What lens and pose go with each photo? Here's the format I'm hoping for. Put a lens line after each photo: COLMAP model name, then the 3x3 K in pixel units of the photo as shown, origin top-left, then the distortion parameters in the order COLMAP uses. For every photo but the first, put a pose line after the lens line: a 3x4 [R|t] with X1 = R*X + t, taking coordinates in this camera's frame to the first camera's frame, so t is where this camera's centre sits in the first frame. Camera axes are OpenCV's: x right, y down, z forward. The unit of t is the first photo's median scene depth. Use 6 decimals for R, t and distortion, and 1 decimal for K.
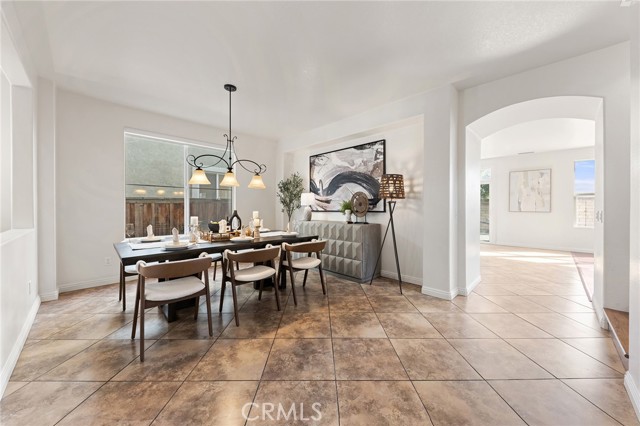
lens RADIAL K [[234.6, 0, 319.1], [0, 234.6, 210.7], [0, 0, 1]] dist [-0.000934, -0.000098]
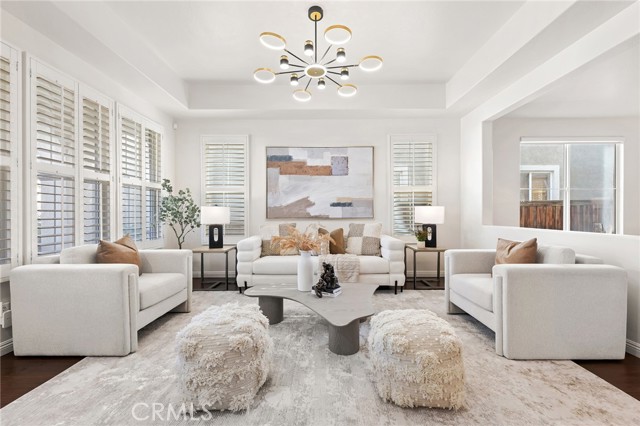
lens RADIAL K [[264.5, 0, 320.0], [0, 264.5, 213.0], [0, 0, 1]] dist [-0.000387, -0.000108]
pose [[0.703688, -0.007496, -0.710470, -0.489037], [-0.004805, 0.999871, -0.015309, 0.020390], [0.710493, 0.014187, 0.703561, -0.452446]]
